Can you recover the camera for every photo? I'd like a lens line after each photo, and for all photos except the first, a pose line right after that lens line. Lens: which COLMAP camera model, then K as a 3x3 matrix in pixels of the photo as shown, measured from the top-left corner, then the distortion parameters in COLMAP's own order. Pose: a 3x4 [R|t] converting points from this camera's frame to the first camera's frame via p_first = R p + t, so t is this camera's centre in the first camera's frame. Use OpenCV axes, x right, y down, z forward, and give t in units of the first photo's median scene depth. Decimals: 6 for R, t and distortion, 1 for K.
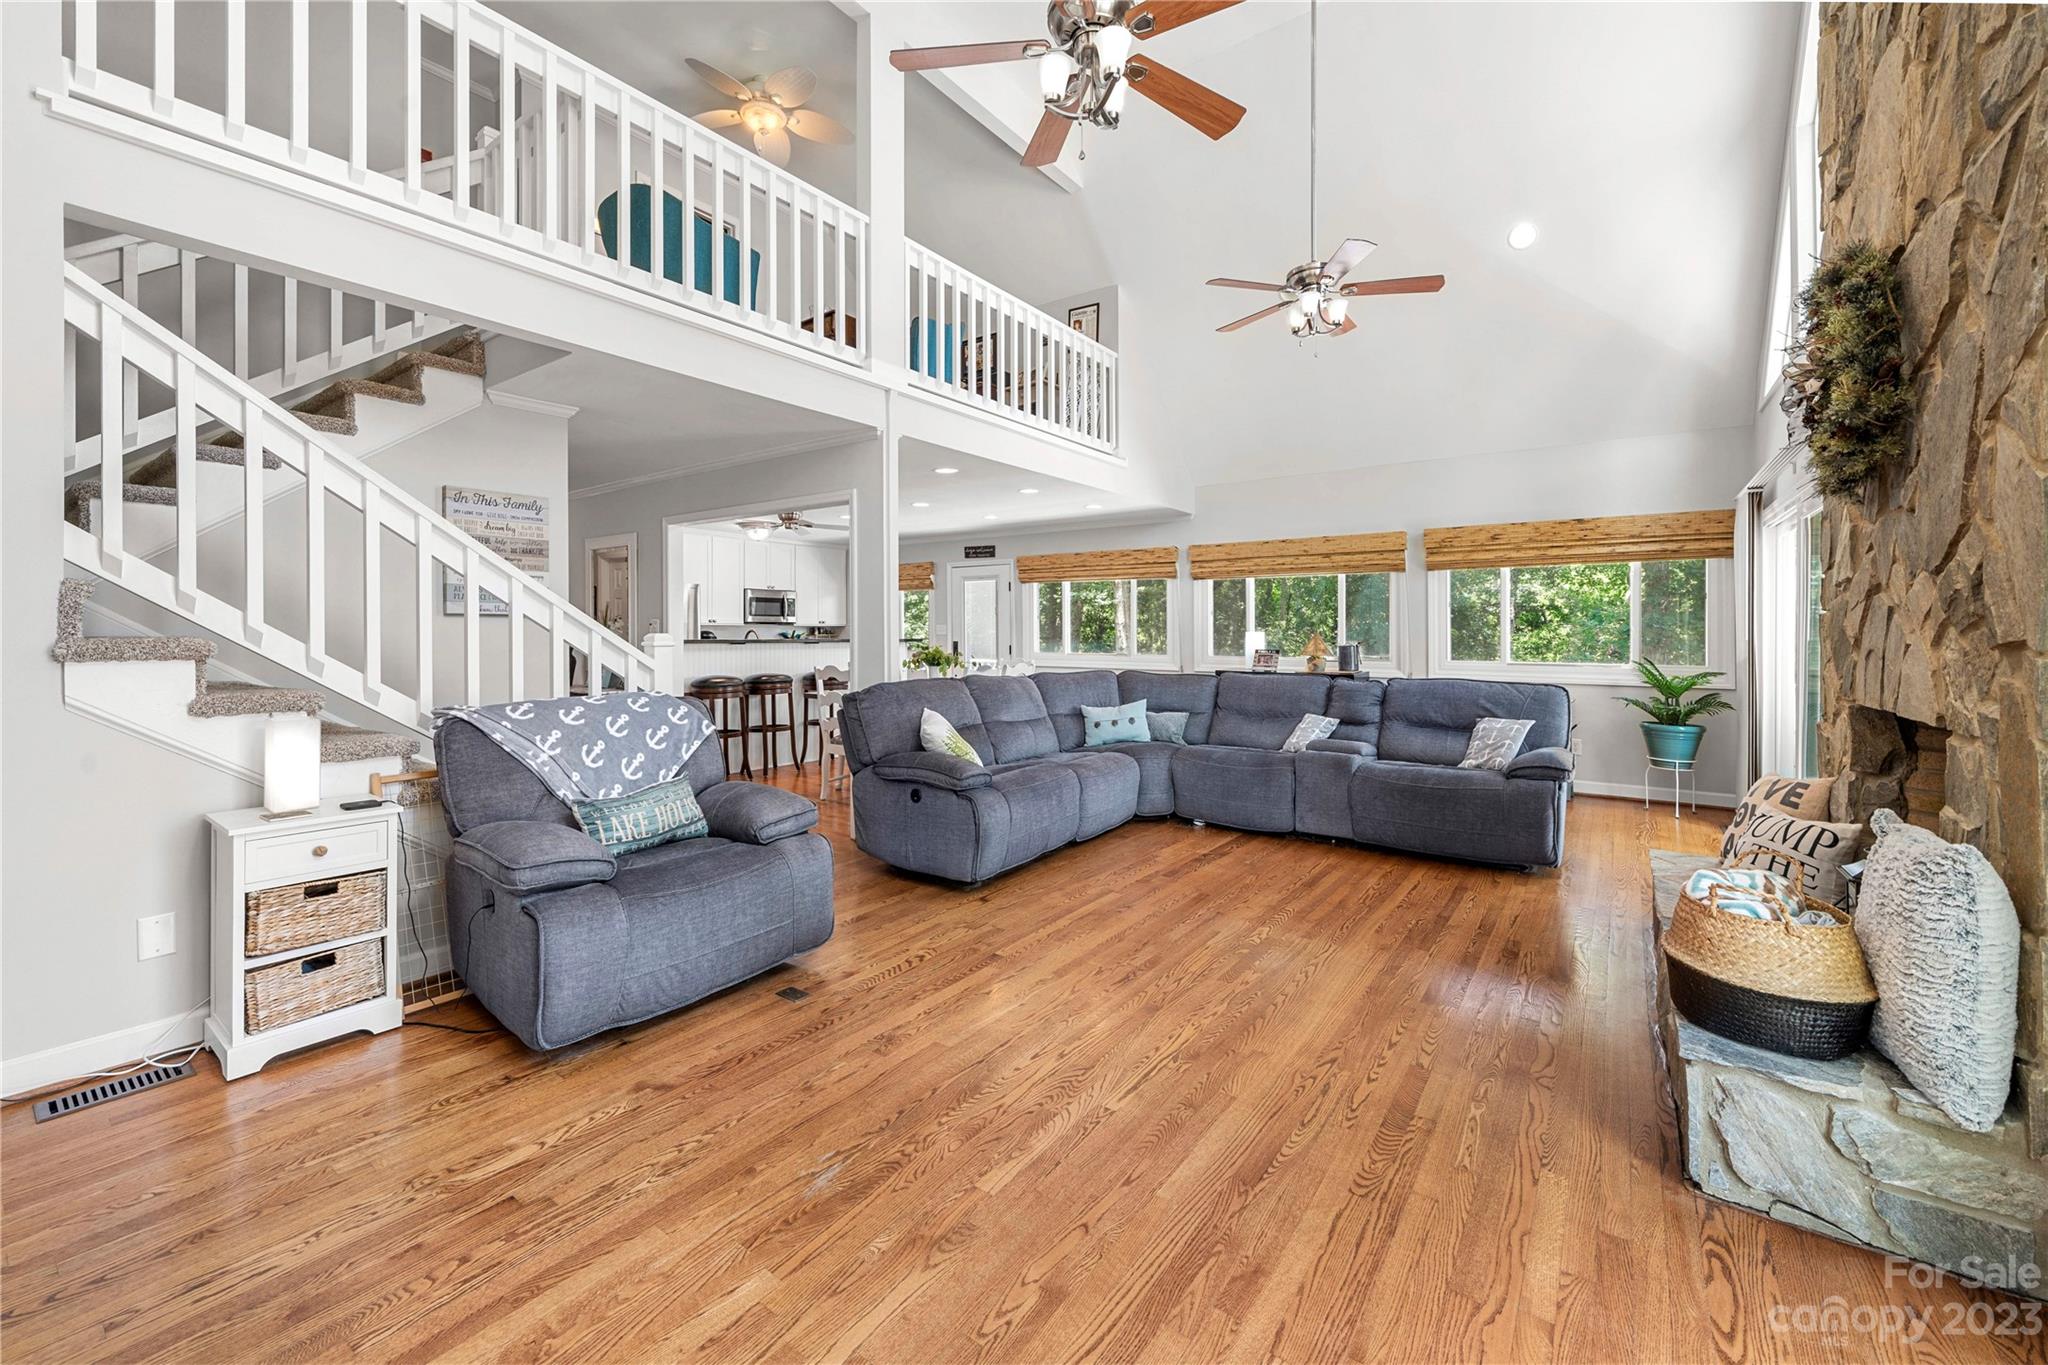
lens RADIAL K [[810.1, 0, 1028.8], [0, 810.1, 623.9], [0, 0, 1]] dist [-0.000485, 0.000047]
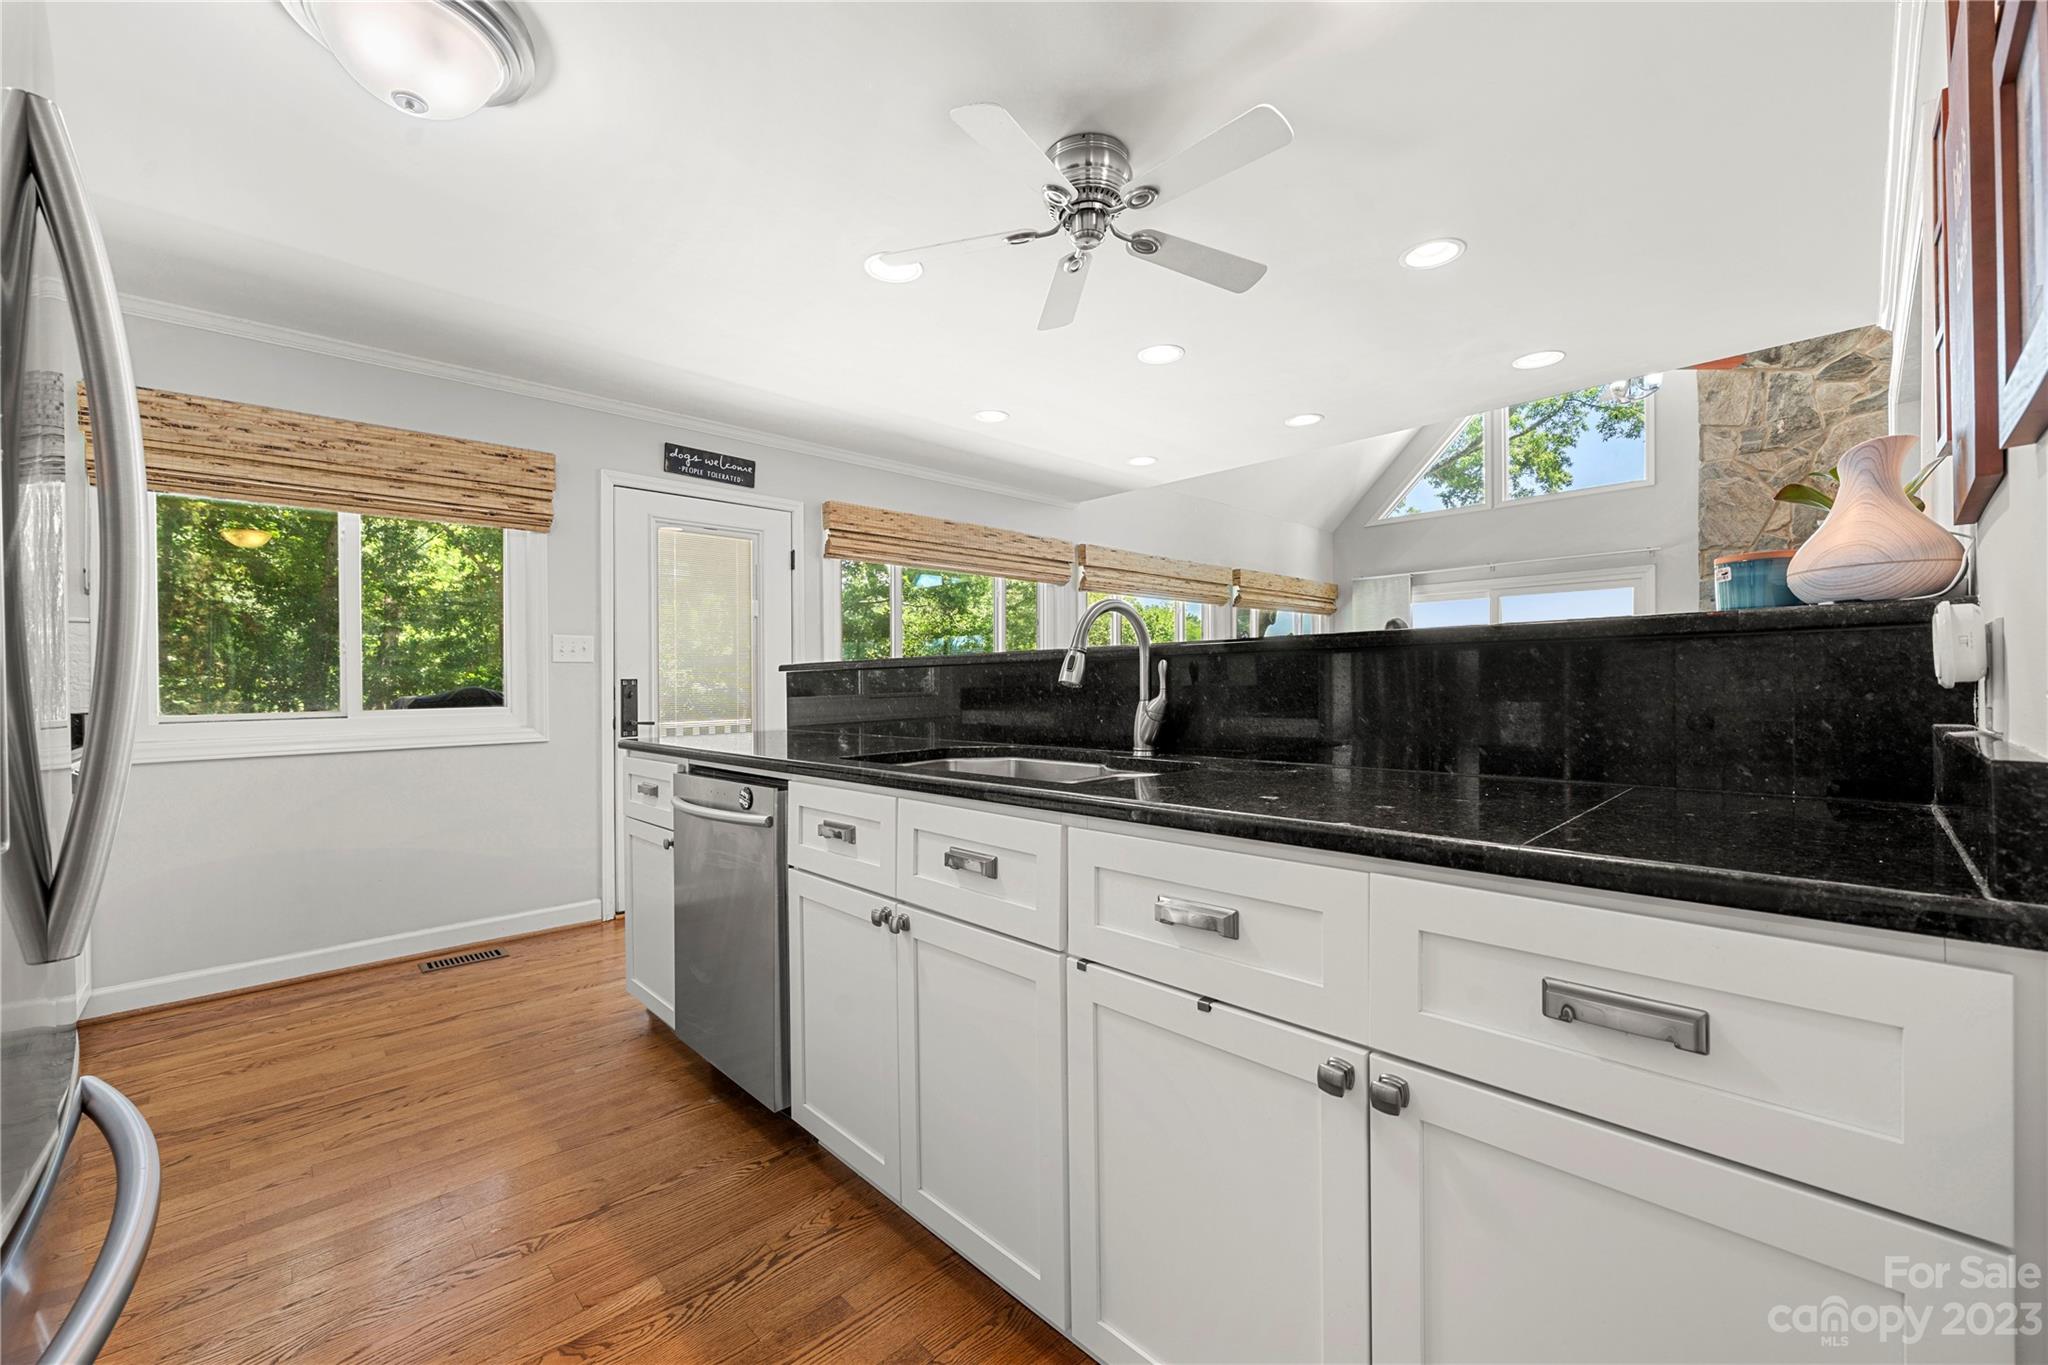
lens RADIAL K [[810.1, 0, 1019.9], [0, 810.1, 690.4], [0, 0, 1]] dist [-0.000485, 0.000047]
pose [[0.173615, -0.013764, 0.984717, -0.817985], [0.002963, 0.999905, 0.013454, 0.040424], [-0.984809, 0.000582, 0.173639, 1.406251]]
